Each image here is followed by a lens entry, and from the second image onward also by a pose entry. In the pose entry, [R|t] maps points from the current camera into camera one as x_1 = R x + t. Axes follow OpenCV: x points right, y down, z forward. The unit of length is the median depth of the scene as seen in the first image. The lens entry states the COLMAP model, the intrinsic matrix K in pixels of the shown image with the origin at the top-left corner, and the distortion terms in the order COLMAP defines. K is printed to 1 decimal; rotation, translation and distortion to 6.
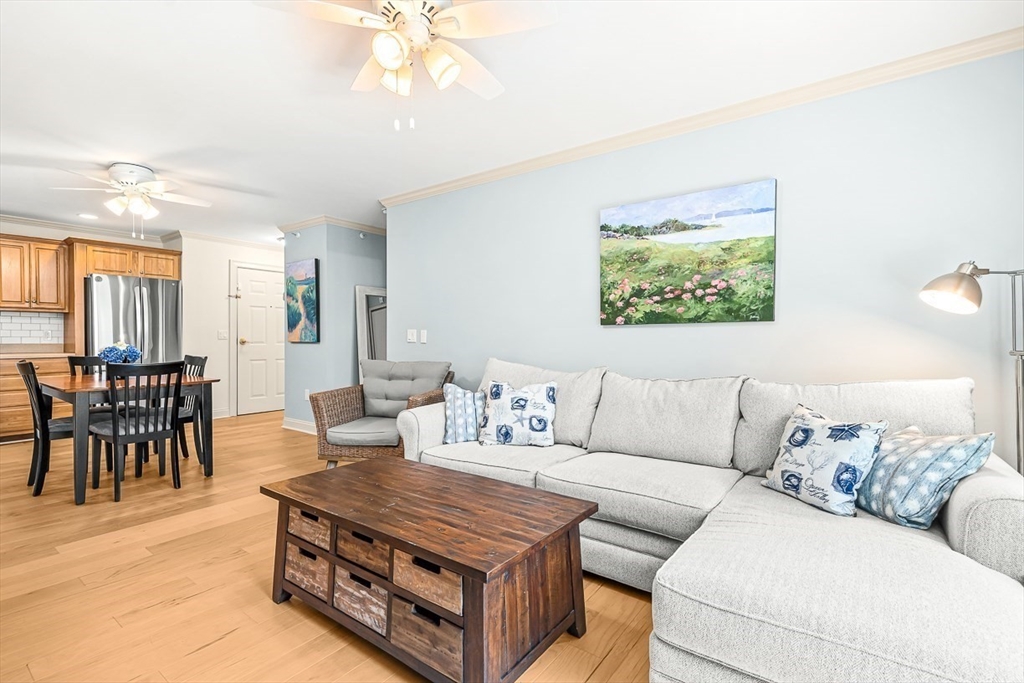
lens RADIAL K [[468.5, 0, 507.7], [0, 468.5, 342.7], [0, 0, 1]] dist [-0.000971, -0.000476]
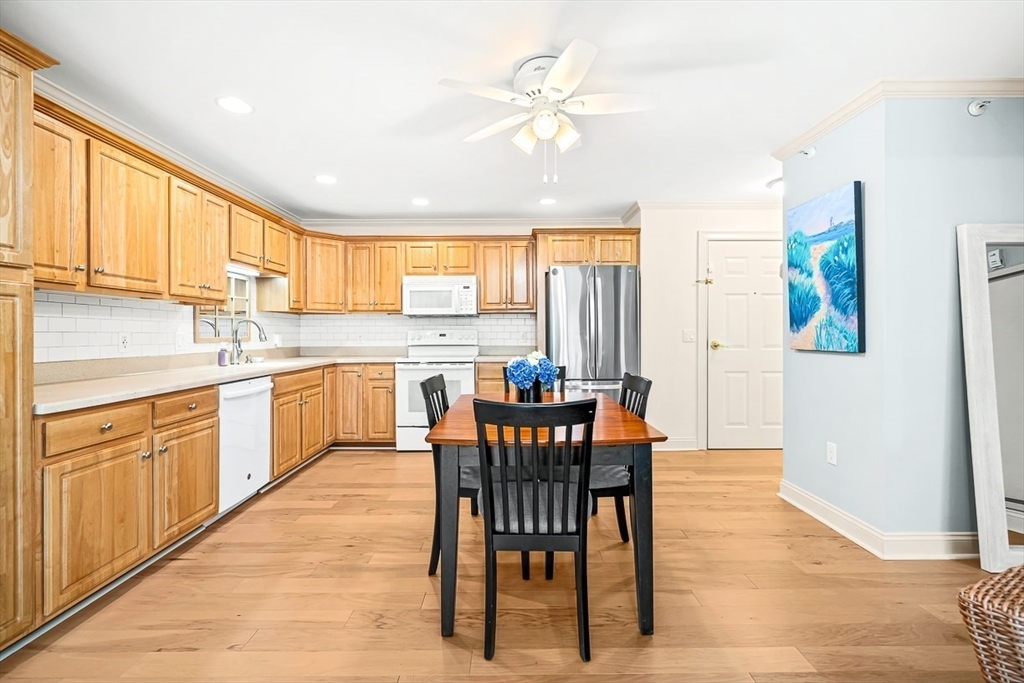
lens RADIAL K [[465.4, 0, 514.7], [0, 465.4, 335.1], [0, 0, 1]] dist [0.000038, 0.000067]
pose [[0.603501, -0.001406, -0.797361, -0.244884], [-0.004571, 0.999976, -0.005223, -0.015620], [0.797349, 0.006797, 0.603480, 0.436952]]
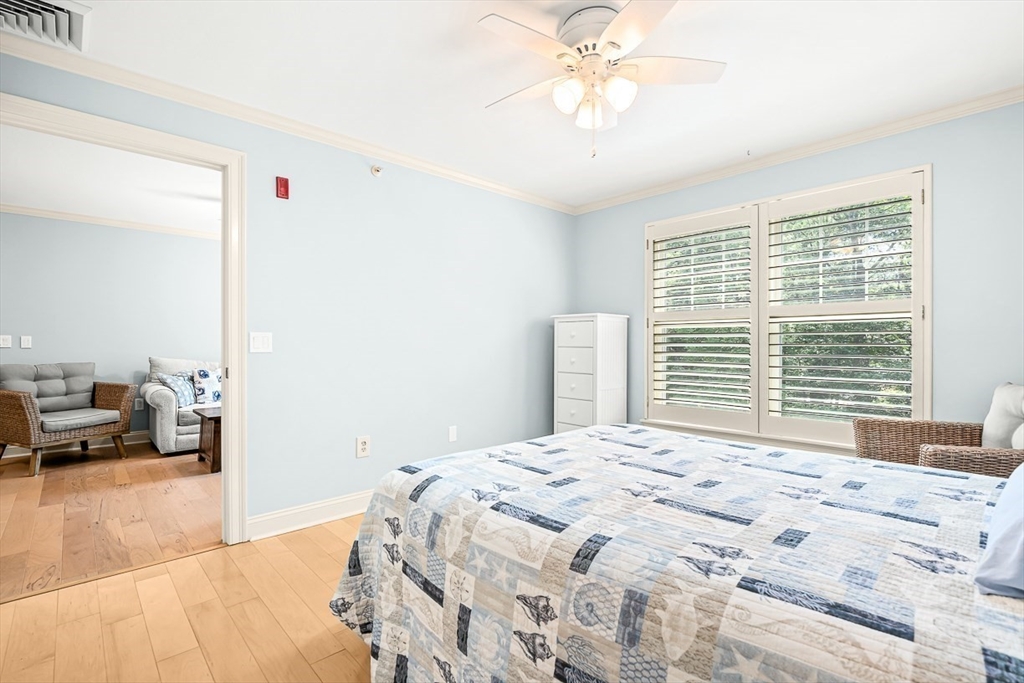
lens RADIAL K [[480.0, 0, 518.0], [0, 480.0, 344.7], [0, 0, 1]] dist [-0.000999, 0.000507]
pose [[0.177567, -0.007604, 0.984079, -0.899510], [0.010811, 0.999925, 0.005776, -0.000704], [-0.984049, 0.009613, 0.177635, -0.263942]]
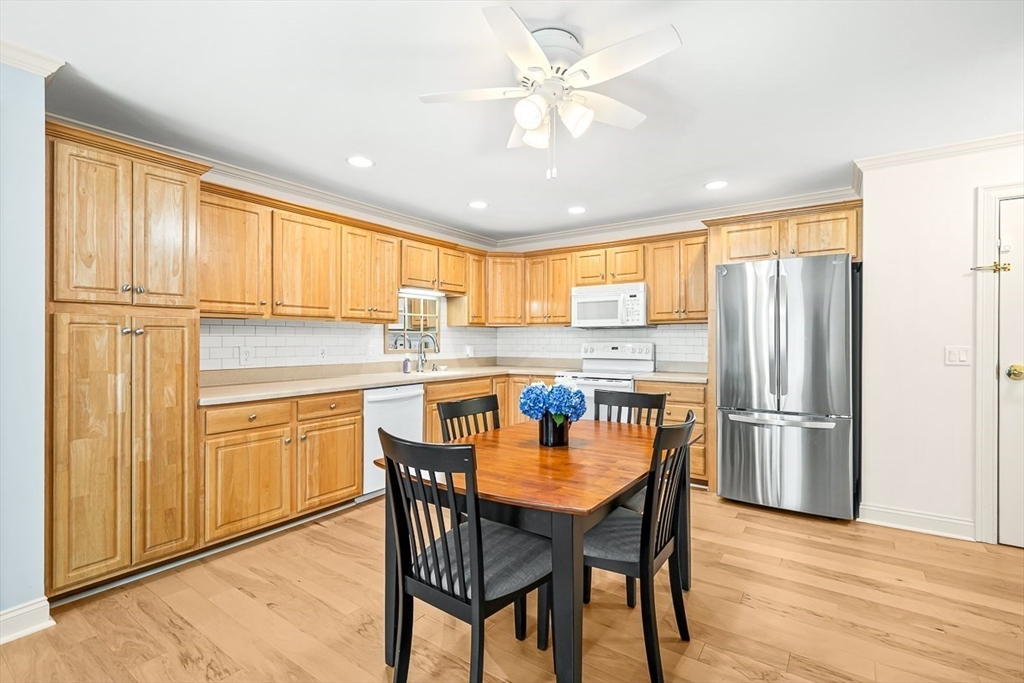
lens RADIAL K [[469.5, 0, 513.5], [0, 469.5, 336.3], [0, 0, 1]] dist [-0.000463, 0.000174]
pose [[0.034133, -0.009592, -0.999371, -0.202428], [-0.012003, 0.999878, -0.010007, -0.031775], [0.999345, 0.012337, 0.034014, 0.685055]]
